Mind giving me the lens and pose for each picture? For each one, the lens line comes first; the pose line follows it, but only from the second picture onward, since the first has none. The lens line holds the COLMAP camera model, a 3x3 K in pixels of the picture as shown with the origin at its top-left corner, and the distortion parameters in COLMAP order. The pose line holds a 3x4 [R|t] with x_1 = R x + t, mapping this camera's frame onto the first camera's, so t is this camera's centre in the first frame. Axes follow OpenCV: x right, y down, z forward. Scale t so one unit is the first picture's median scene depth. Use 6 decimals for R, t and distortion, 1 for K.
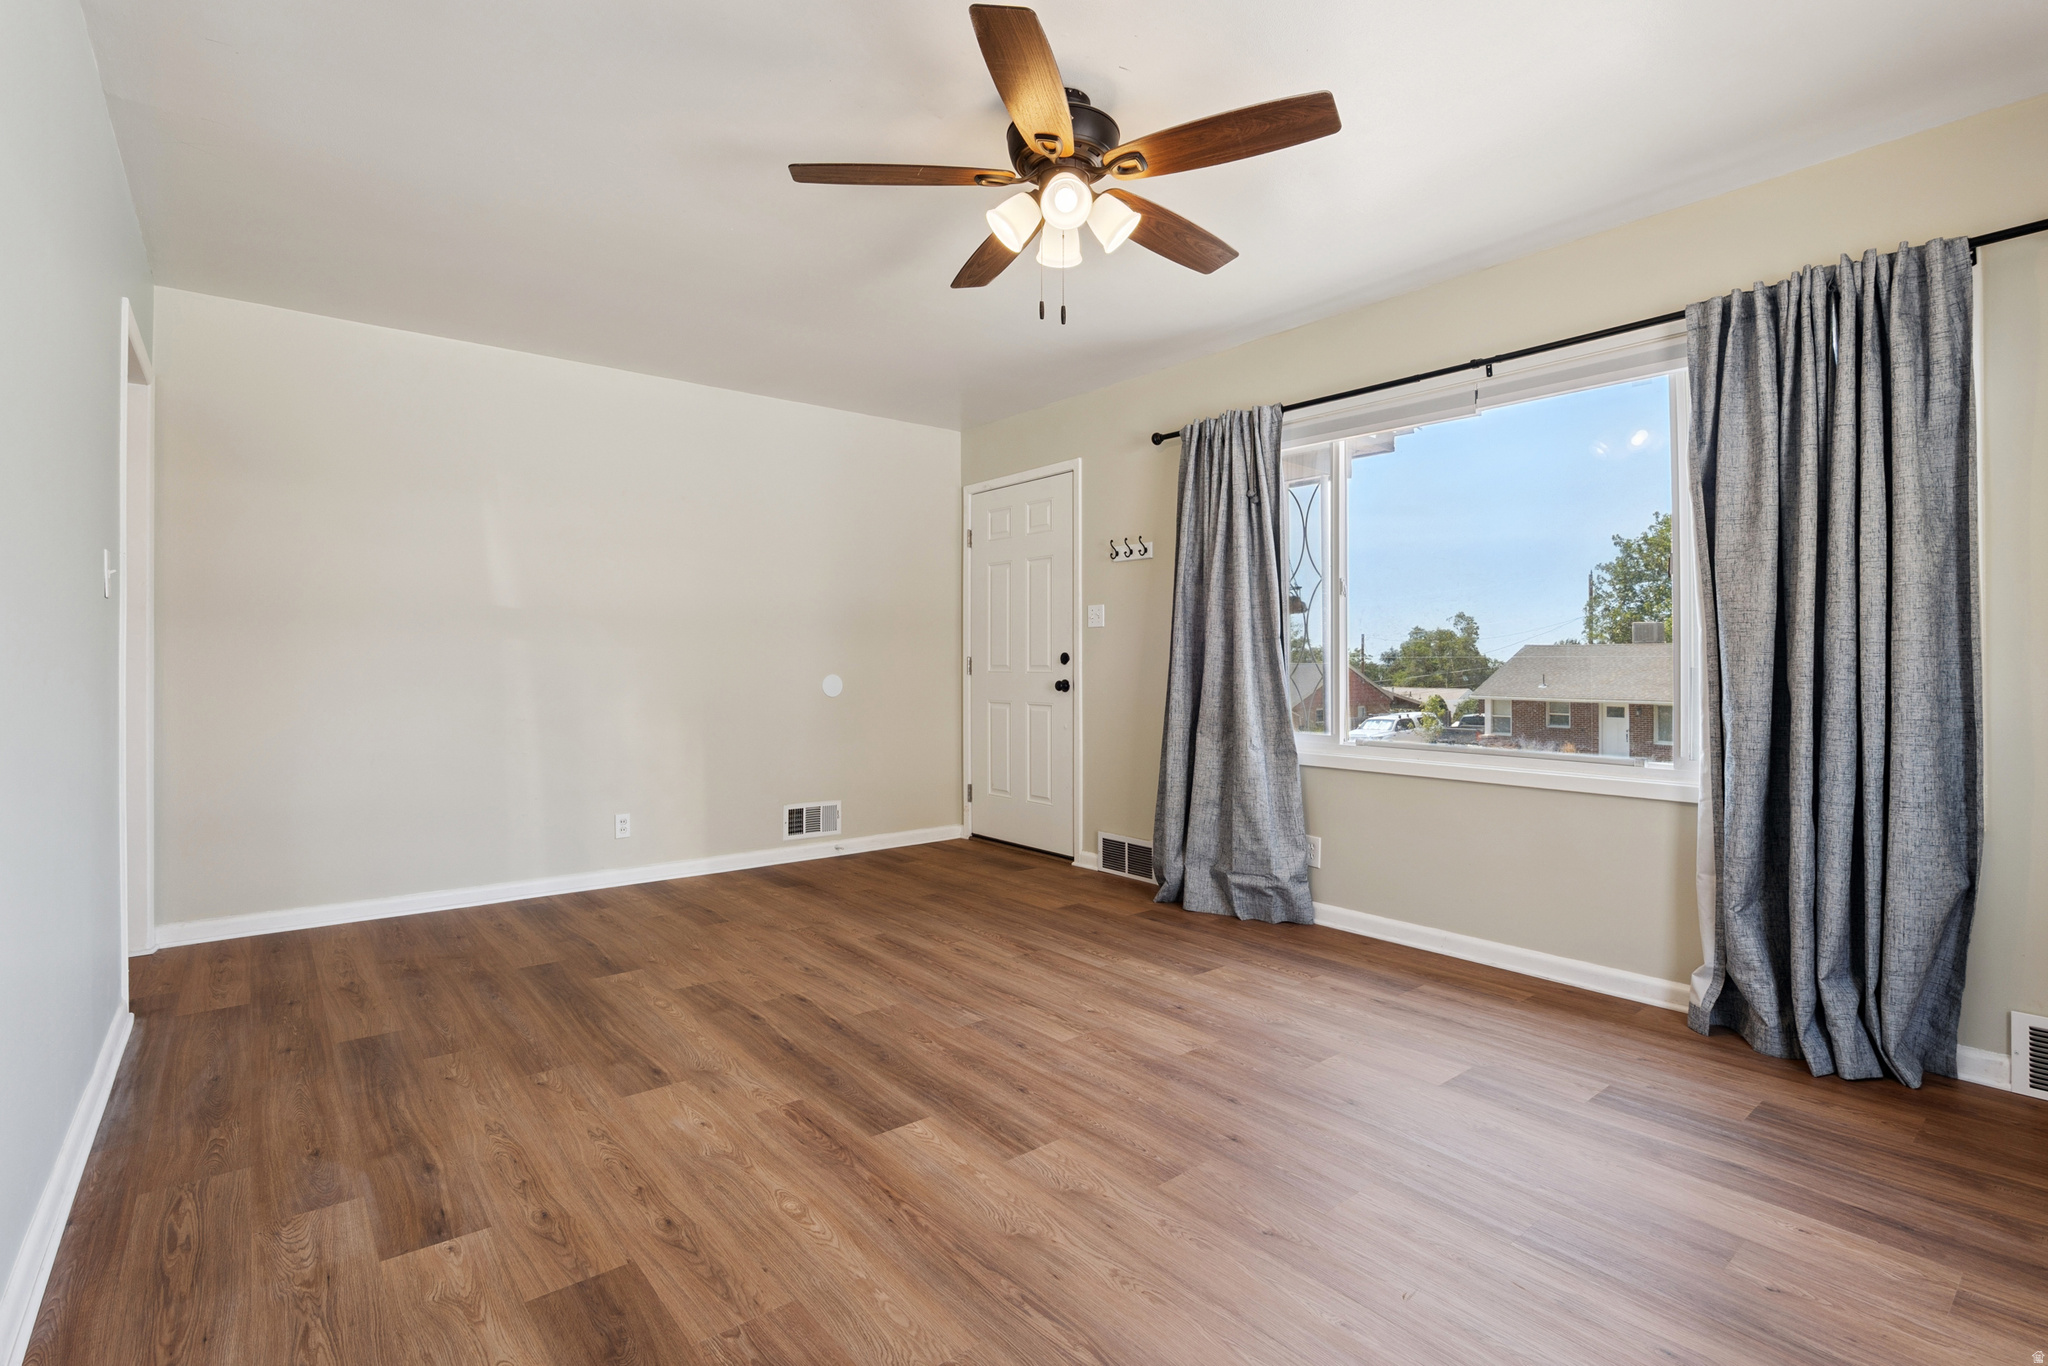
lens RADIAL K [[951.2, 0, 1024.0], [0, 951.2, 683.0], [0, 0, 1]] dist [0.000056, 0.000247]
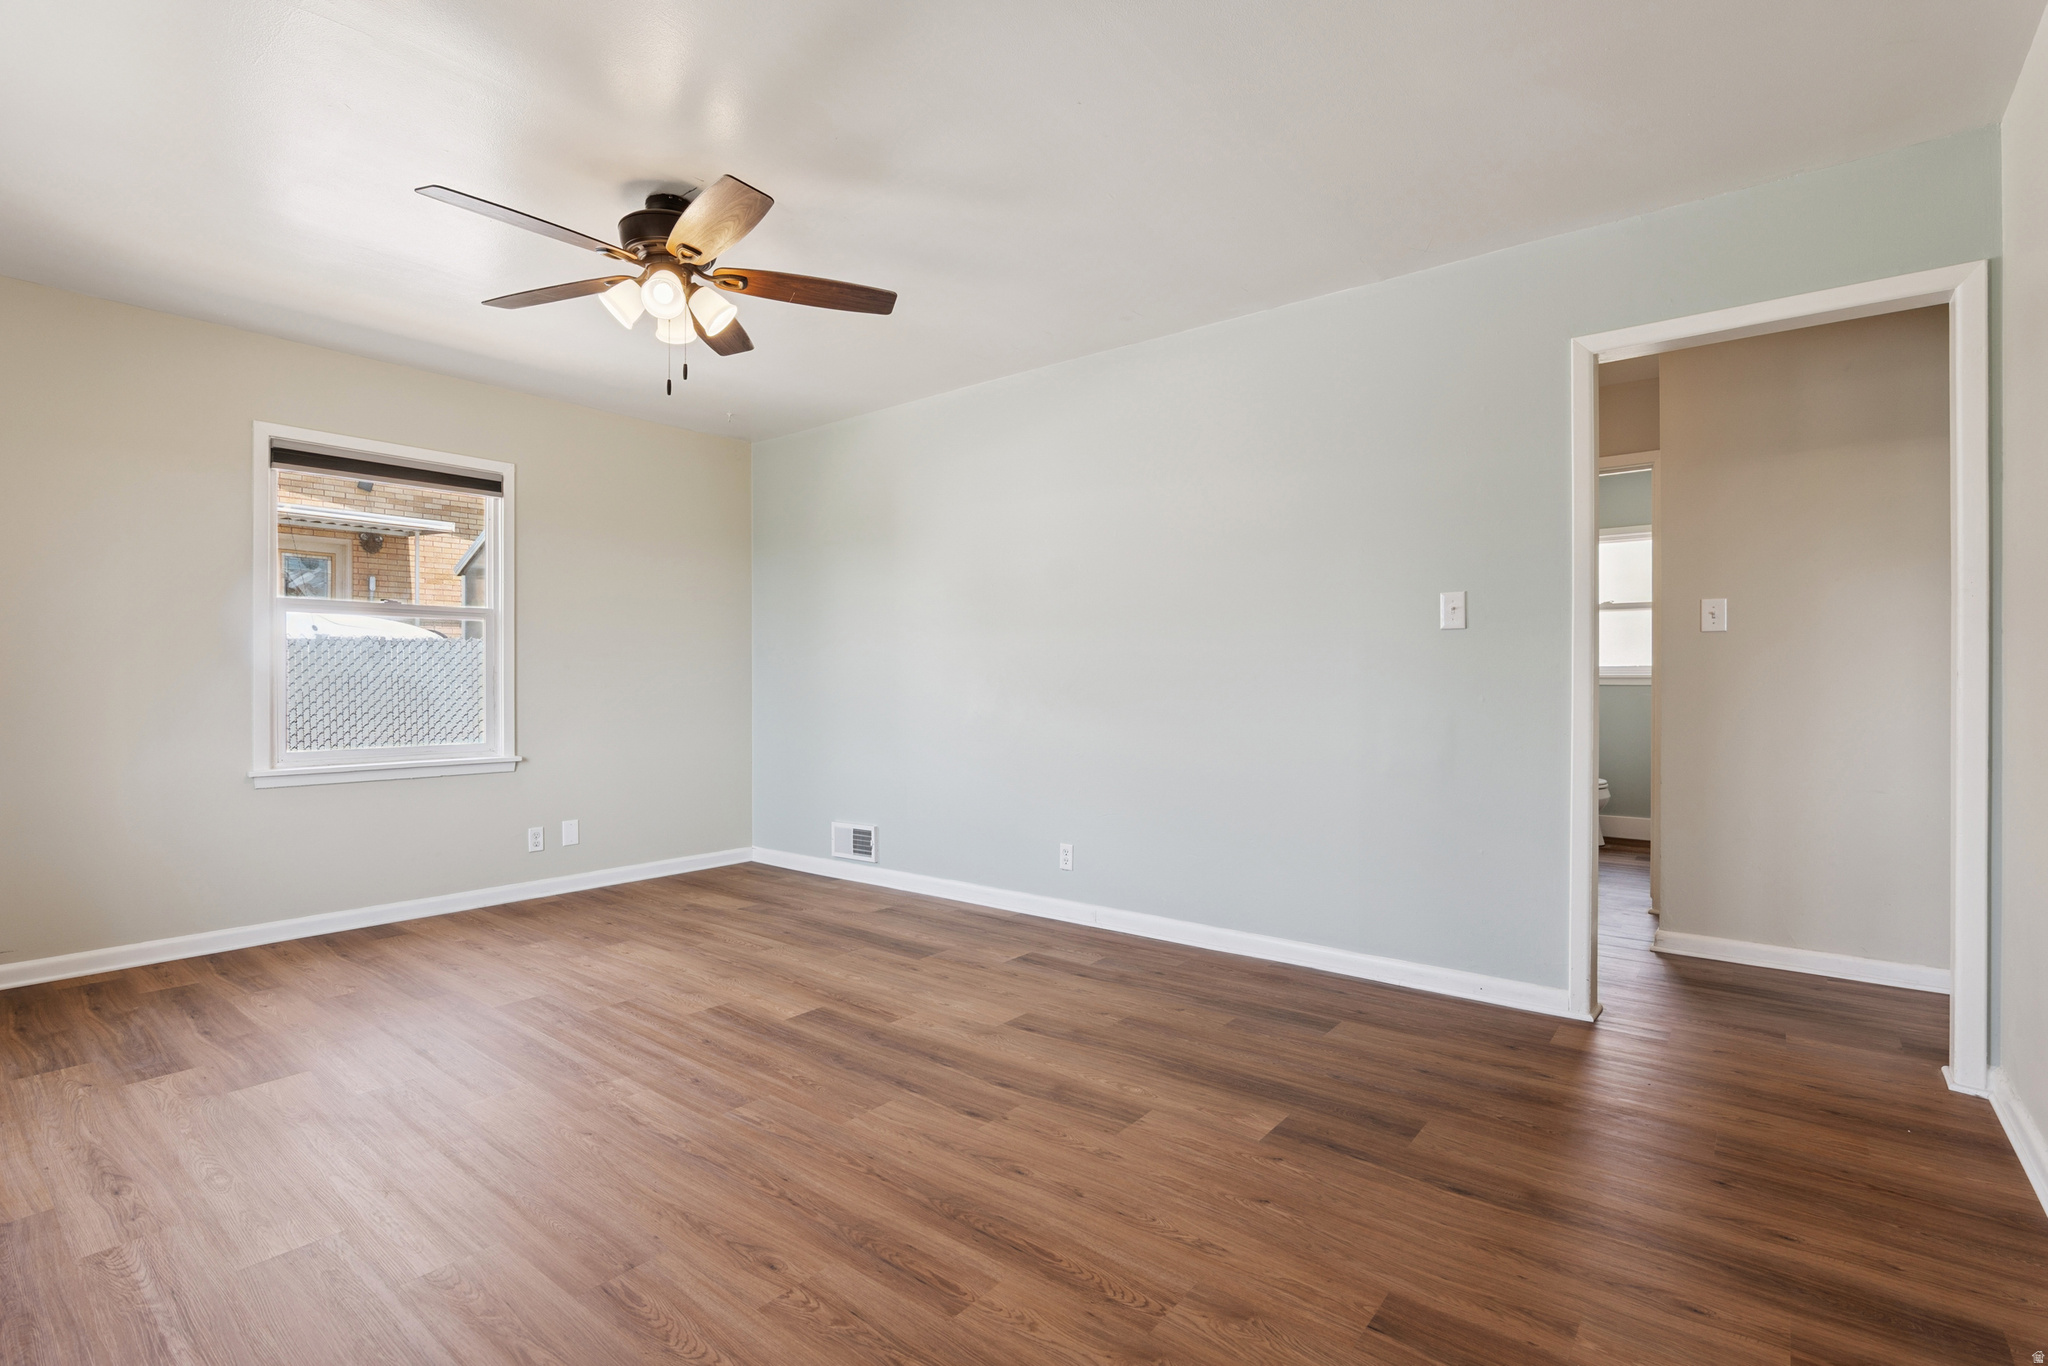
lens RADIAL K [[951.2, 0, 1024.0], [0, 951.2, 683.0], [0, 0, 1]] dist [0.000056, 0.000247]
pose [[-0.977983, 0.005528, -0.208610, -0.135943], [0.000464, 0.999704, 0.024316, -0.047055], [0.208683, 0.023684, -0.977697, 2.114084]]
